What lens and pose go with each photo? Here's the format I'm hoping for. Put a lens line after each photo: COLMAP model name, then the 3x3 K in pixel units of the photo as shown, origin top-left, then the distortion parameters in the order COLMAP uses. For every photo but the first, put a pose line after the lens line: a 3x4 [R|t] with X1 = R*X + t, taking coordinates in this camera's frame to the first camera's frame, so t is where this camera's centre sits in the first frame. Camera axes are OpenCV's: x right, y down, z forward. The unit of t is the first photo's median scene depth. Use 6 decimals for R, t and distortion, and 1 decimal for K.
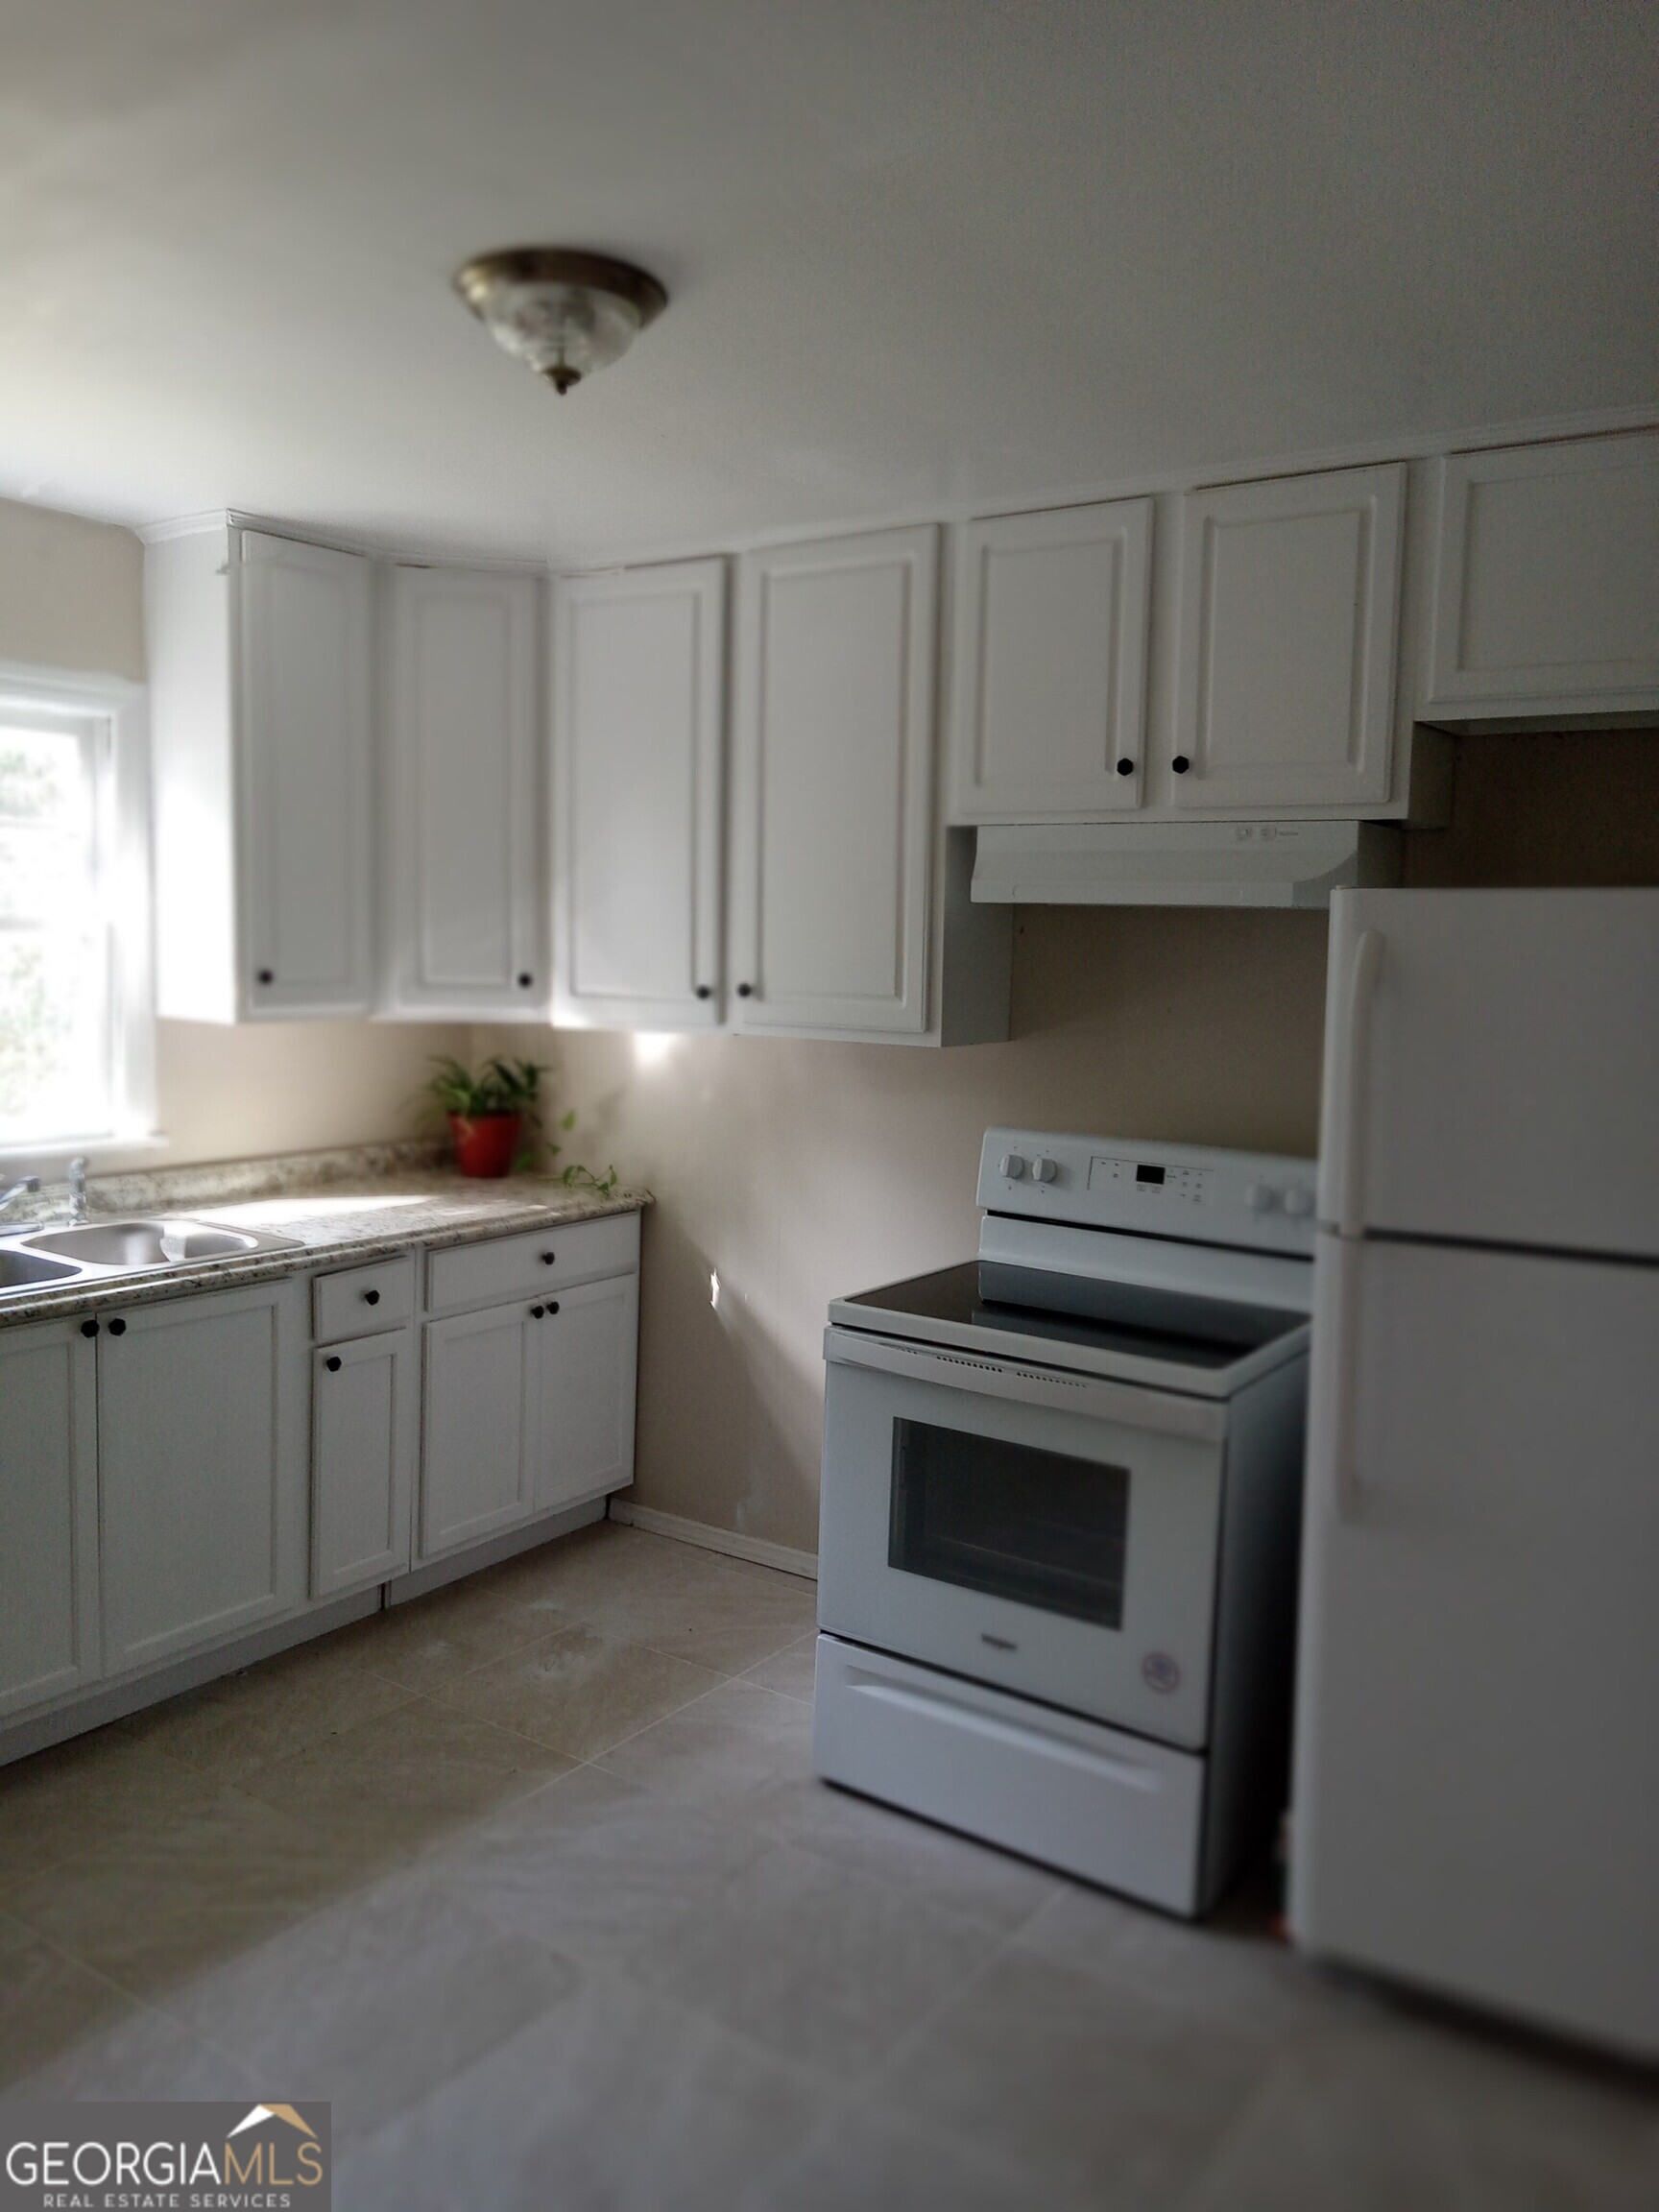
lens RADIAL K [[1639.0, 0, 829.6], [0, 1639.0, 1106.9], [0, 0, 1]] dist [-0.018485, -0.000260]
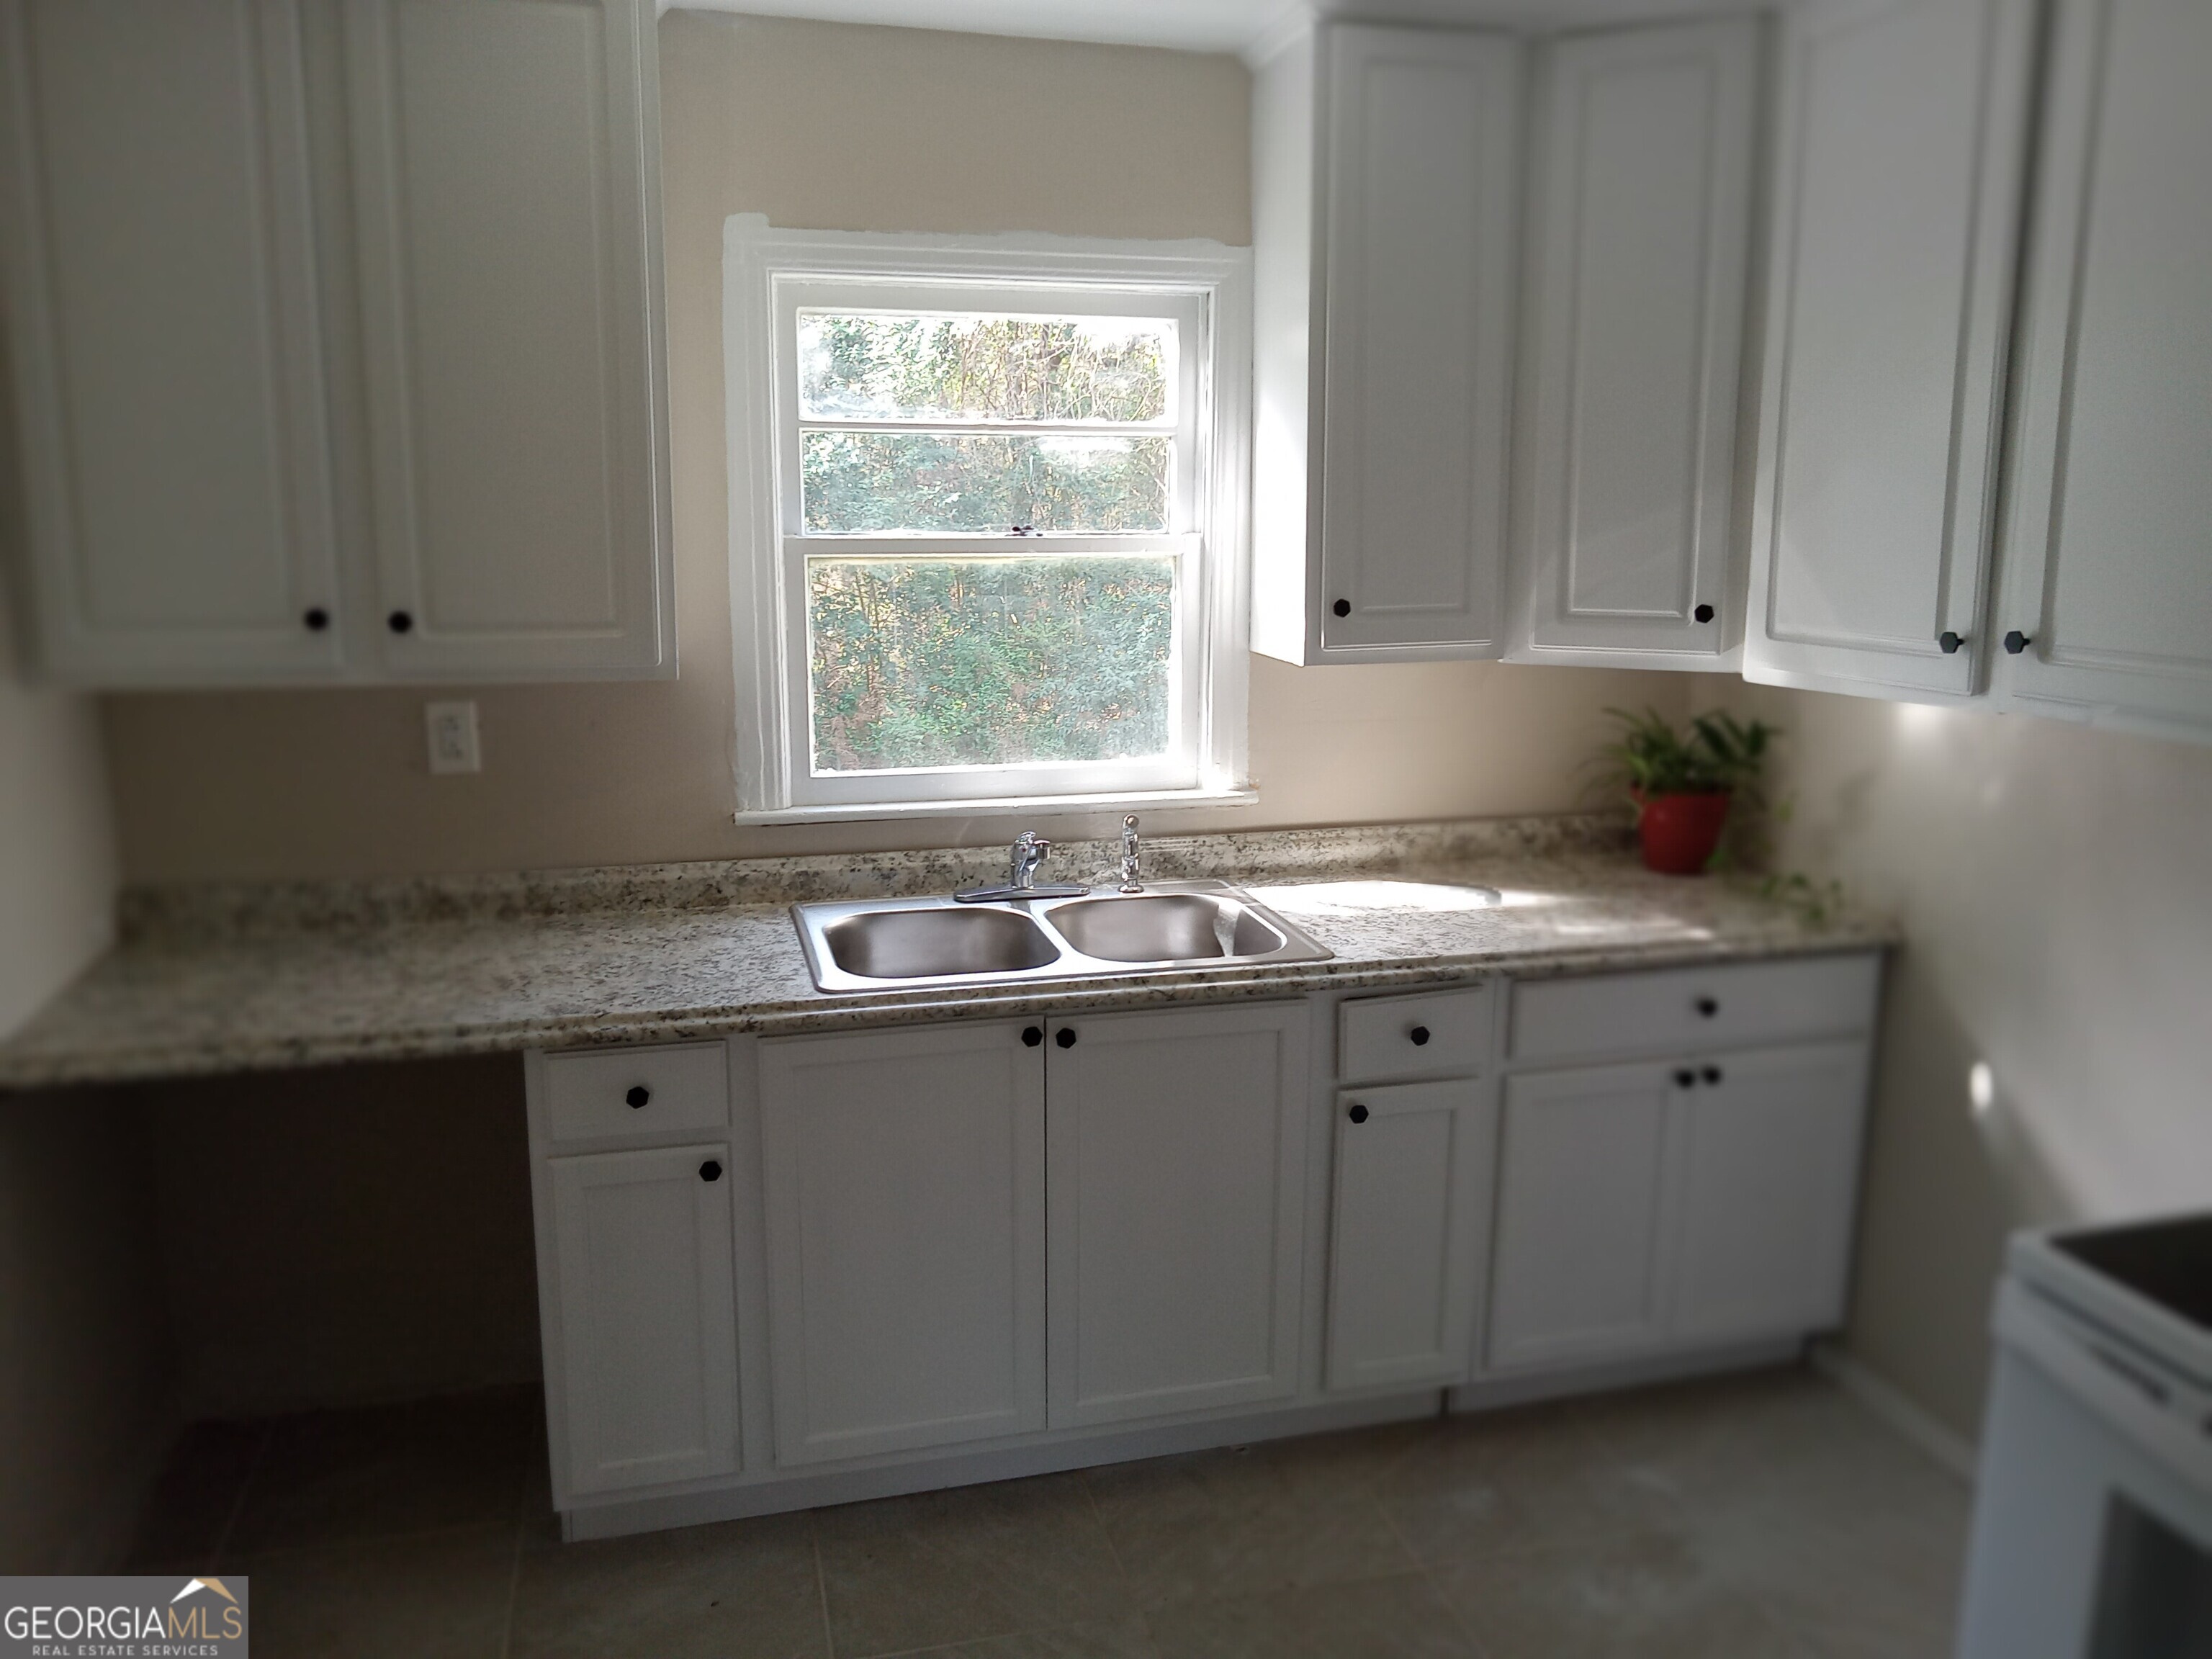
lens RADIAL K [[1639.0, 0, 1100.7], [0, 1639.0, 814.5], [0, 0, 1]] dist [-0.018485, -0.000260]
pose [[0.748645, 0.098494, -0.655614, 0.090838], [-0.049284, 0.994435, 0.093119, -0.045522], [0.661137, -0.037402, 0.749333, 0.309530]]
